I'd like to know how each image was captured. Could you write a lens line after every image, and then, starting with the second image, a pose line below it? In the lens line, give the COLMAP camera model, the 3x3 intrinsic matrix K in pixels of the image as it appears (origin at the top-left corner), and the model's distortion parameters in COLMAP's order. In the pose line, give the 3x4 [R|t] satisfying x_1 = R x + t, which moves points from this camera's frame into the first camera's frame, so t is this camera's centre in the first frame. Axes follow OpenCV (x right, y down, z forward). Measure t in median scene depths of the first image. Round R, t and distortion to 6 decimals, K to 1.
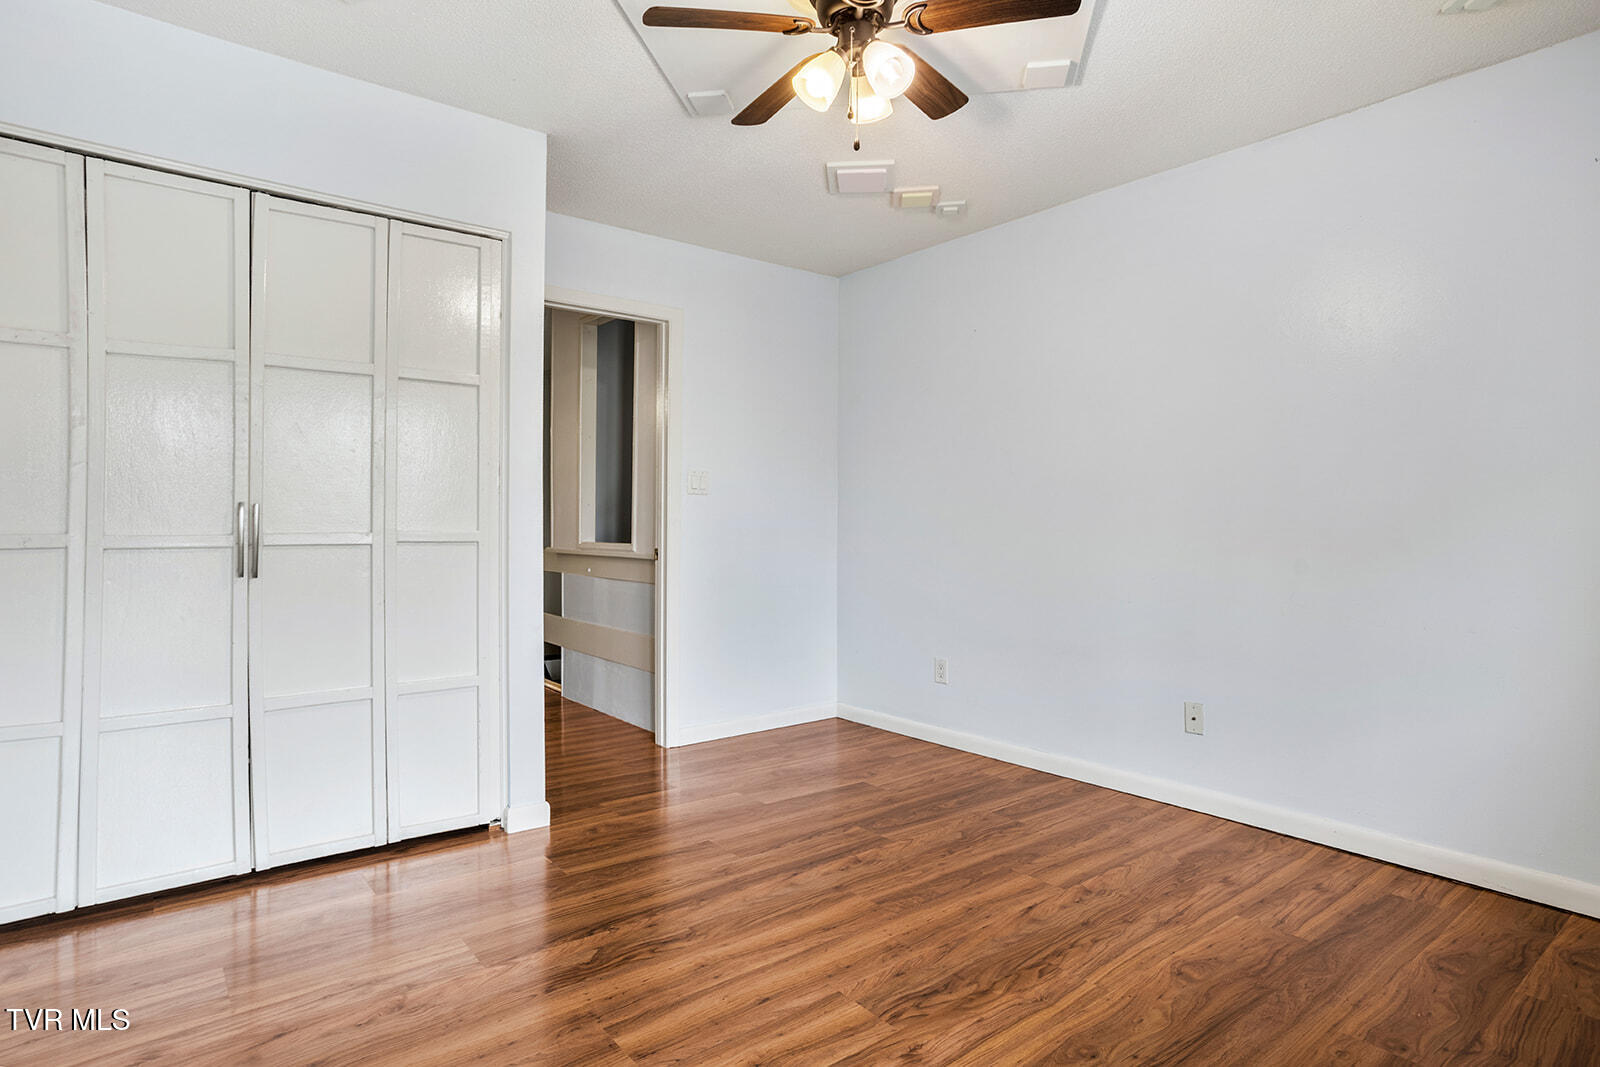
lens RADIAL K [[868.9, 0, 798.1], [0, 868.9, 552.7], [0, 0, 1]] dist [-0.069355, 0.038147]
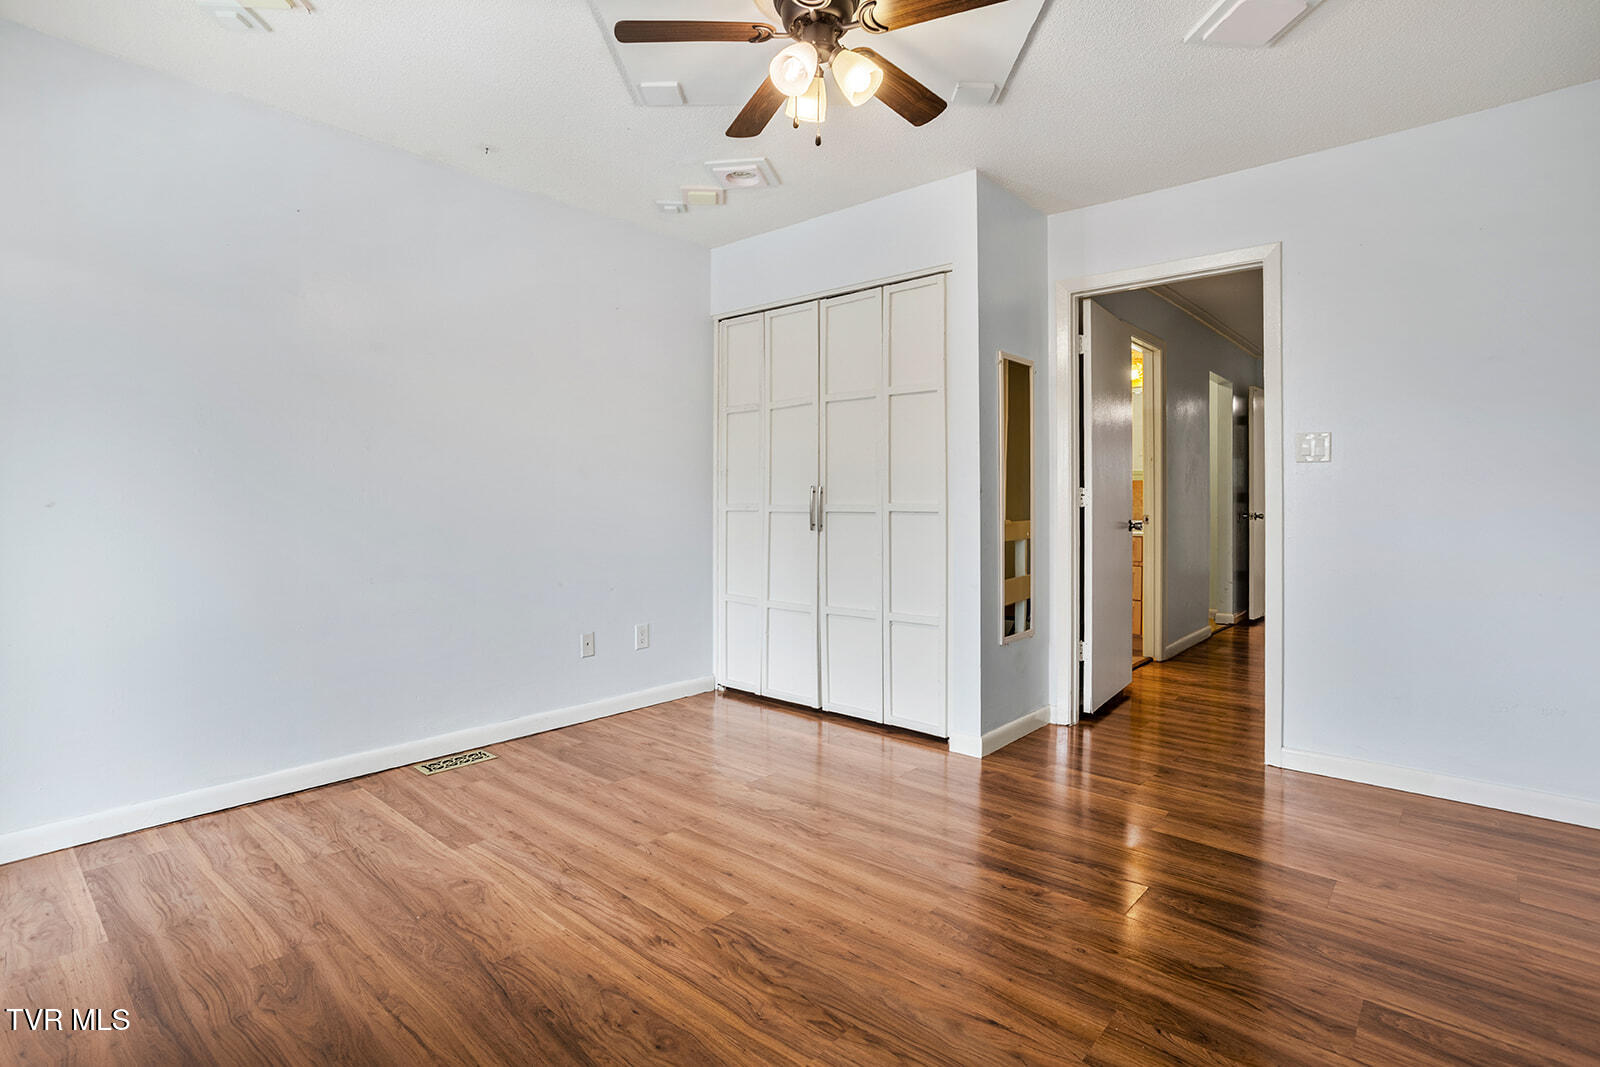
lens RADIAL K [[787.1, 0, 781.2], [0, 787.1, 512.7], [0, 0, 1]] dist [-0.019188, 0.001194]
pose [[0.155749, 0.016540, -0.987658, 0.868312], [-0.029600, 0.999489, 0.012070, -0.021830], [0.987353, 0.027354, 0.156159, 0.687674]]
